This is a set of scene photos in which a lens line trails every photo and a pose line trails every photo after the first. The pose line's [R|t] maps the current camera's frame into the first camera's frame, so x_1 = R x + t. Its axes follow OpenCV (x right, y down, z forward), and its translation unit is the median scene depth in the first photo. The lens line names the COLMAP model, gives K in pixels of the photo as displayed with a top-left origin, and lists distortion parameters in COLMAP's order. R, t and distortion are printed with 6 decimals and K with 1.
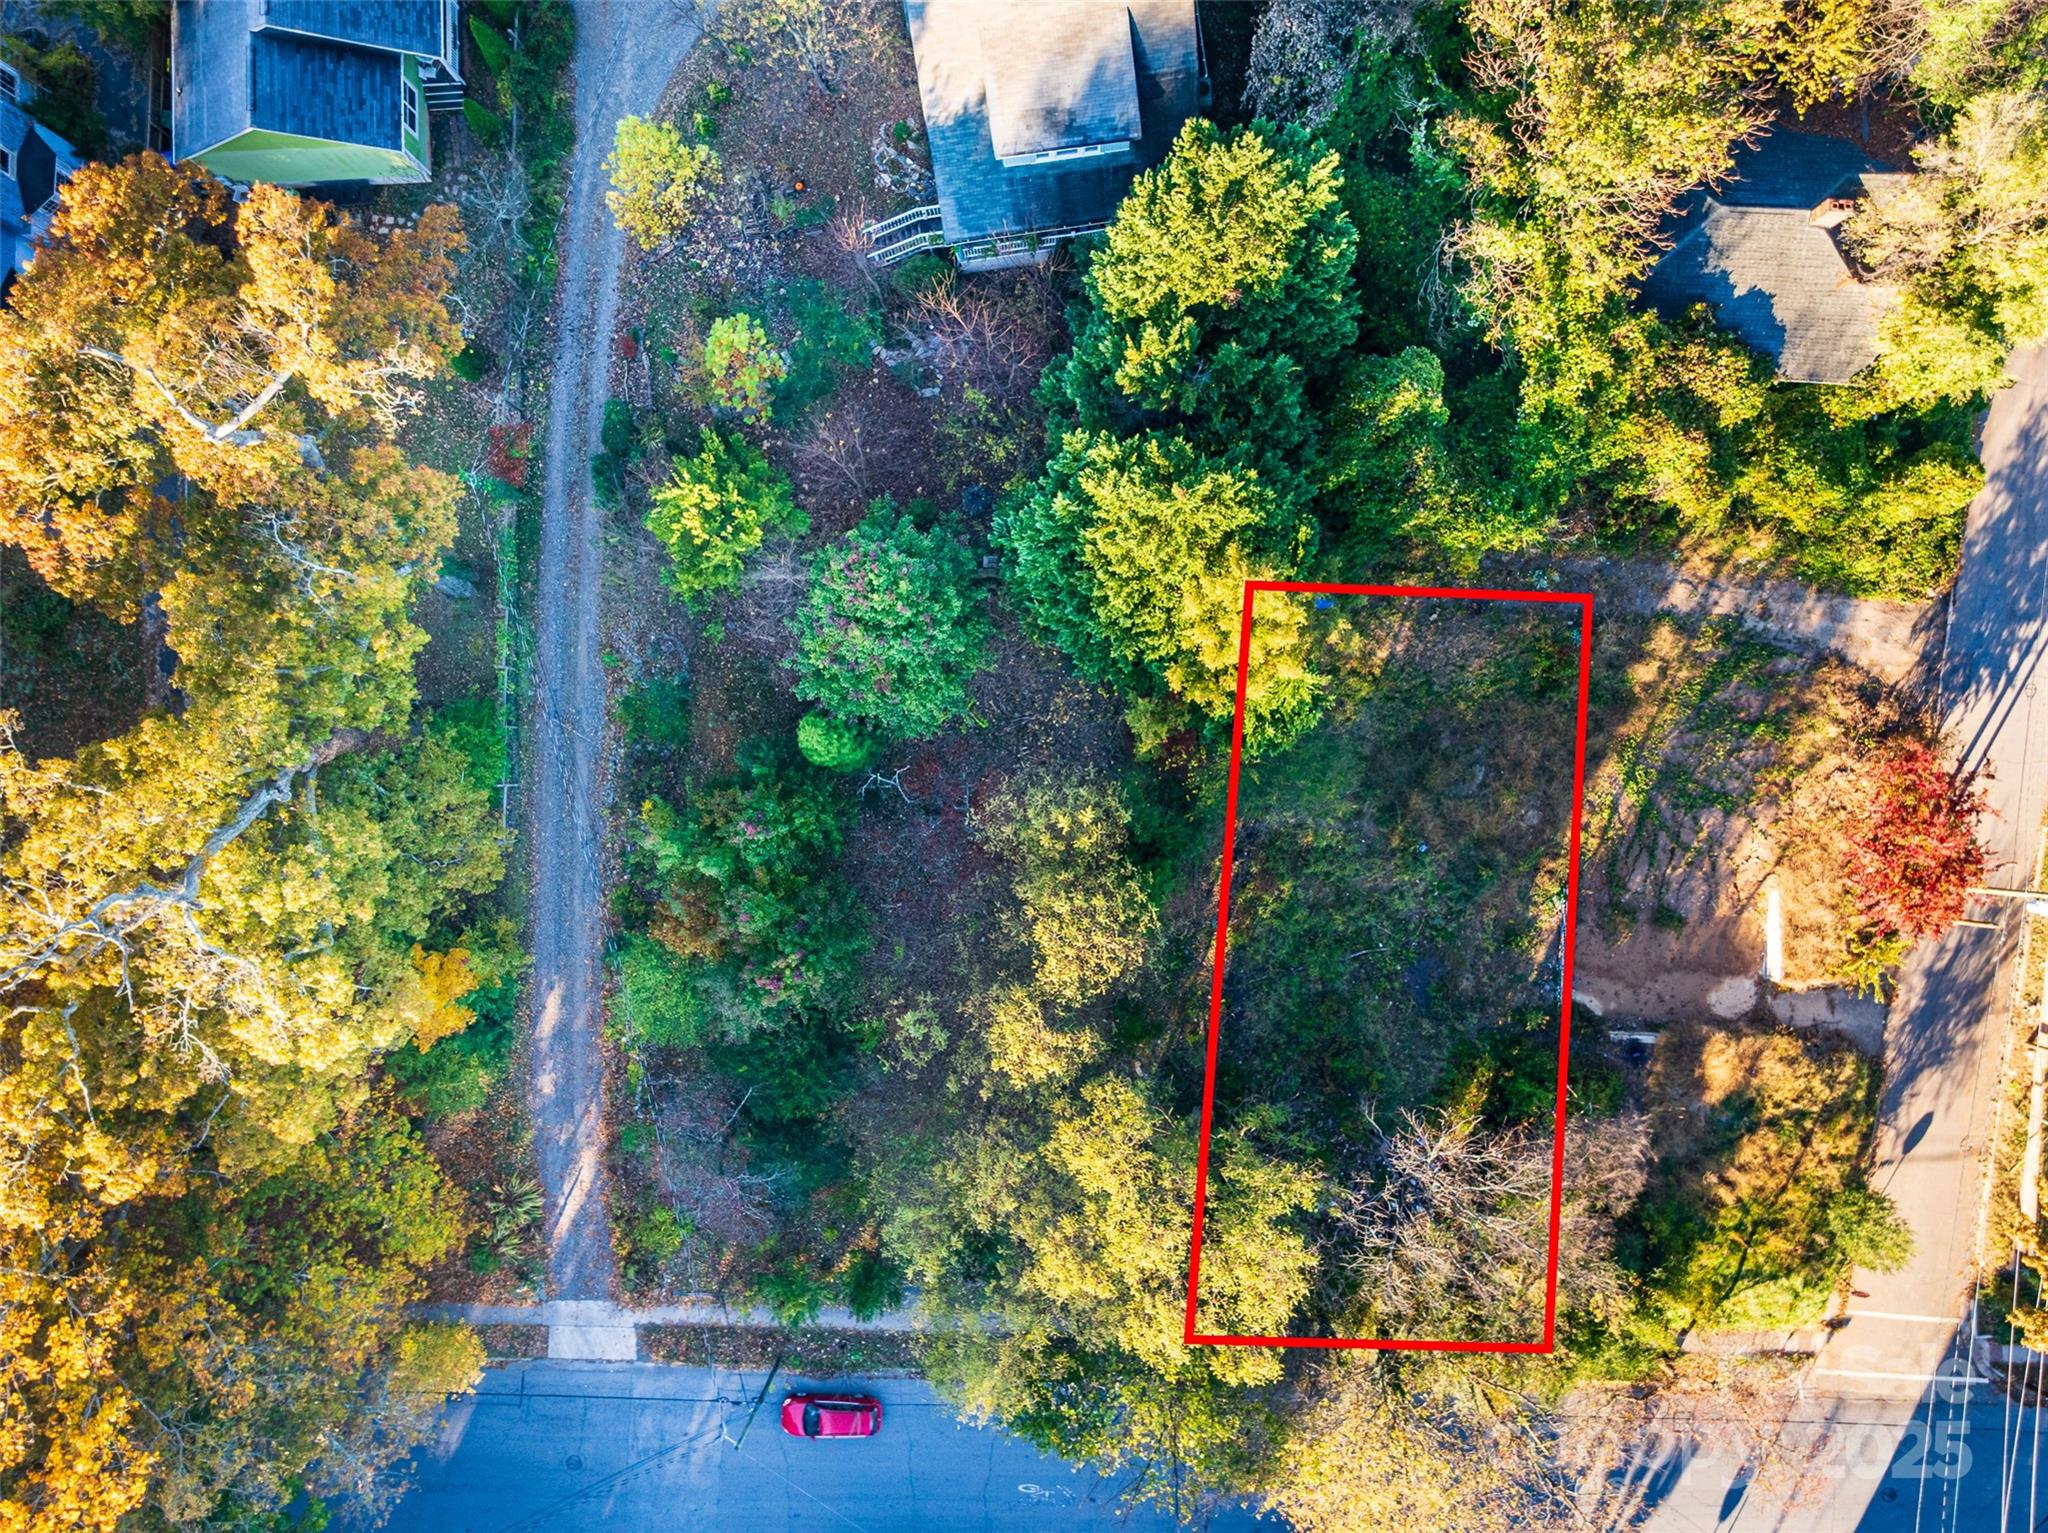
lens RADIAL K [[1494.9, 0, 1024.0], [0, 1494.9, 766.5], [0, 0, 1]] dist [-0.043794, 0.006470]
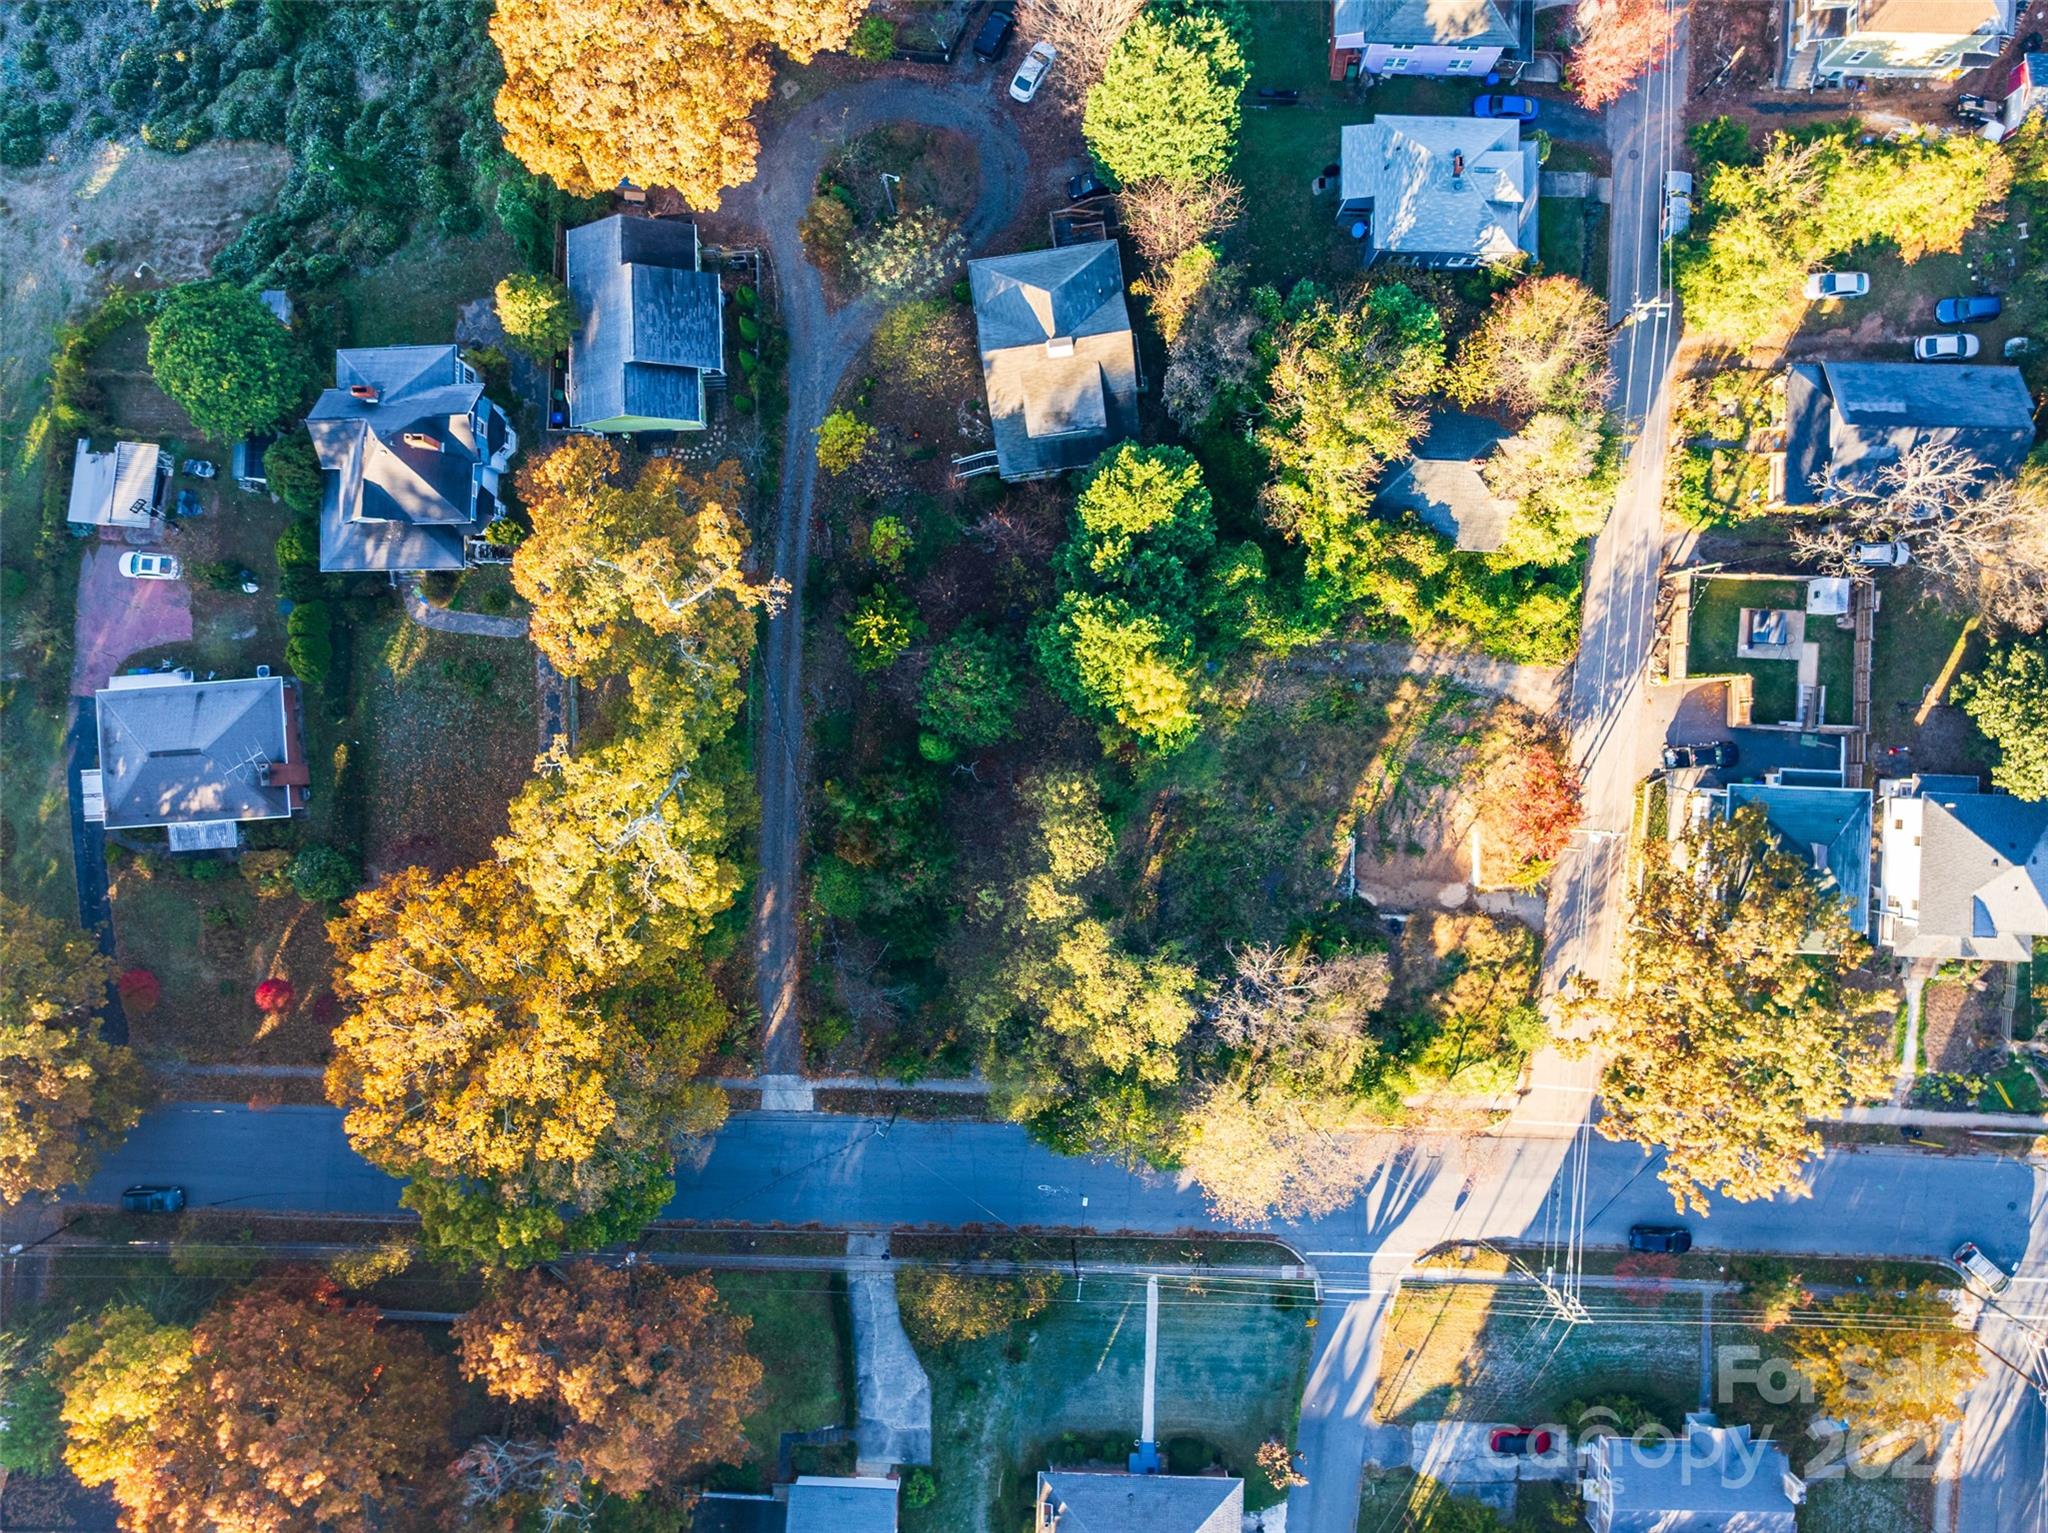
lens RADIAL K [[1494.9, 0, 1024.0], [0, 1494.9, 766.5], [0, 0, 1]] dist [-0.043794, 0.006470]
pose [[0.999998, 0.000494, -0.002026, -0.020536], [-0.000488, 0.999995, 0.003052, 0.000830], [0.002027, -0.003051, 0.999993, -0.862660]]
